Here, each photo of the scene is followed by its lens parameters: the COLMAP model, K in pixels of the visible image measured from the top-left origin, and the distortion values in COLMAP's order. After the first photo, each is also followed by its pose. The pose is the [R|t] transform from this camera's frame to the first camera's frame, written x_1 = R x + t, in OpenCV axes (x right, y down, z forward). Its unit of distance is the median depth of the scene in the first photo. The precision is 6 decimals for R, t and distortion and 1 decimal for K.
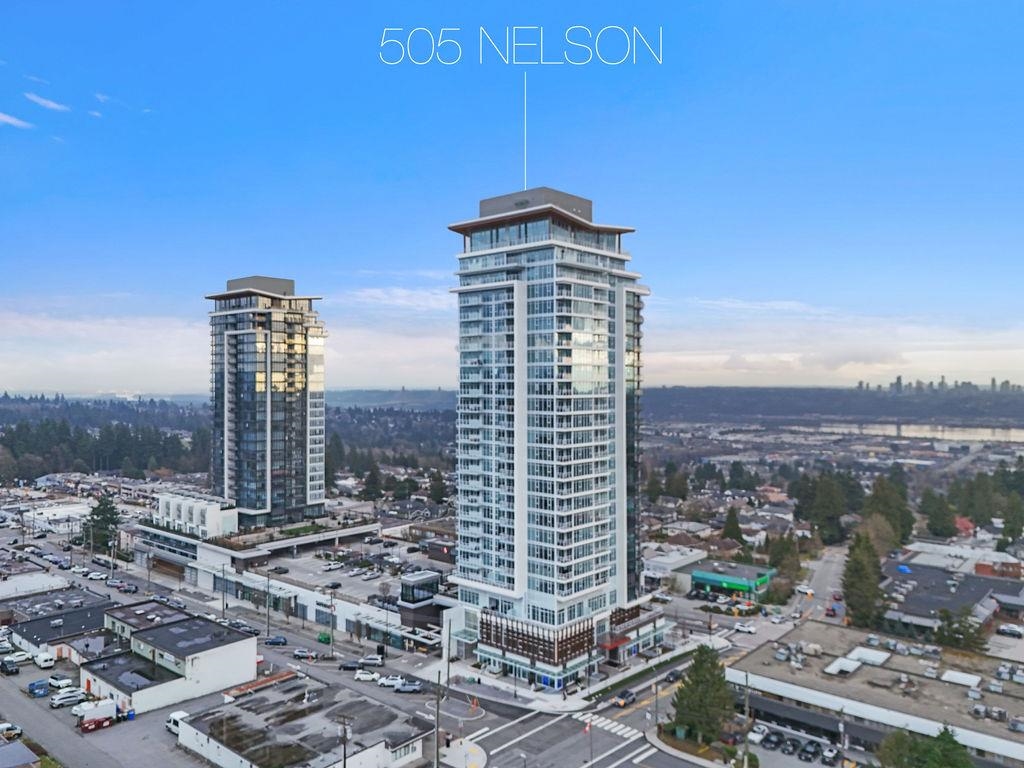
lens RADIAL K [[763.9, 0, 508.9], [0, 763.9, 378.0], [0, 0, 1]] dist [0.079841, -0.077414]
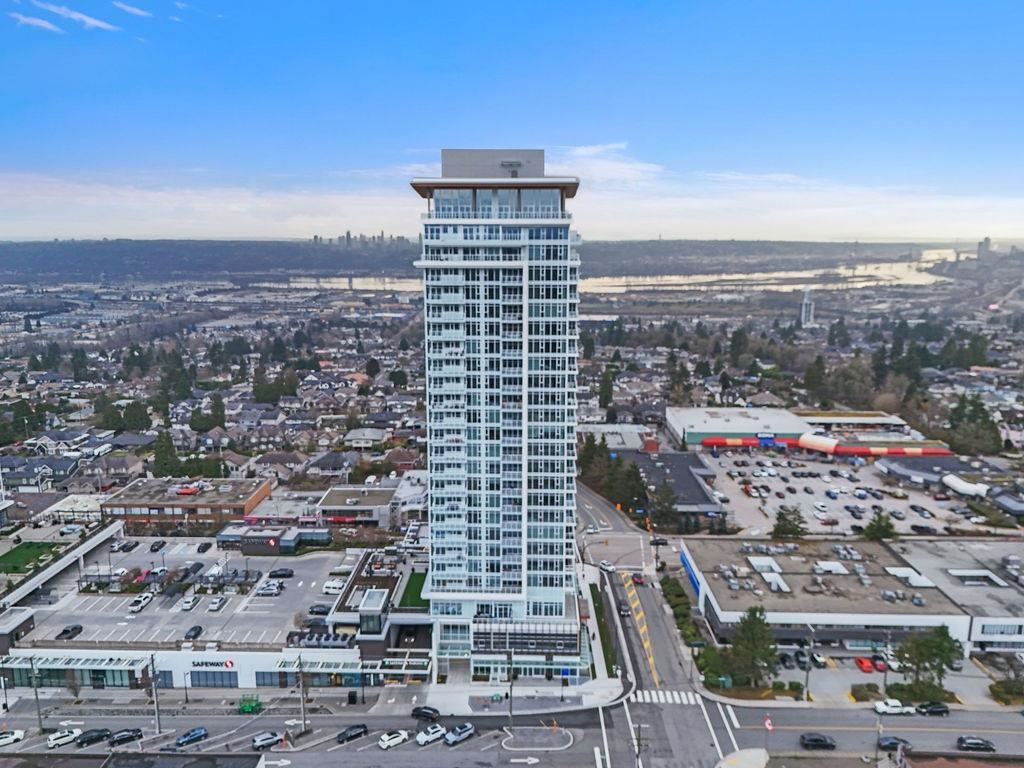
lens RADIAL K [[763.9, 0, 508.9], [0, 763.9, 378.0], [0, 0, 1]] dist [0.079841, -0.077414]
pose [[0.773130, -0.116700, 0.623419, -0.451252], [-0.004948, 0.981787, 0.189921, -0.131237], [-0.634229, -0.149918, 0.758471, 0.263825]]
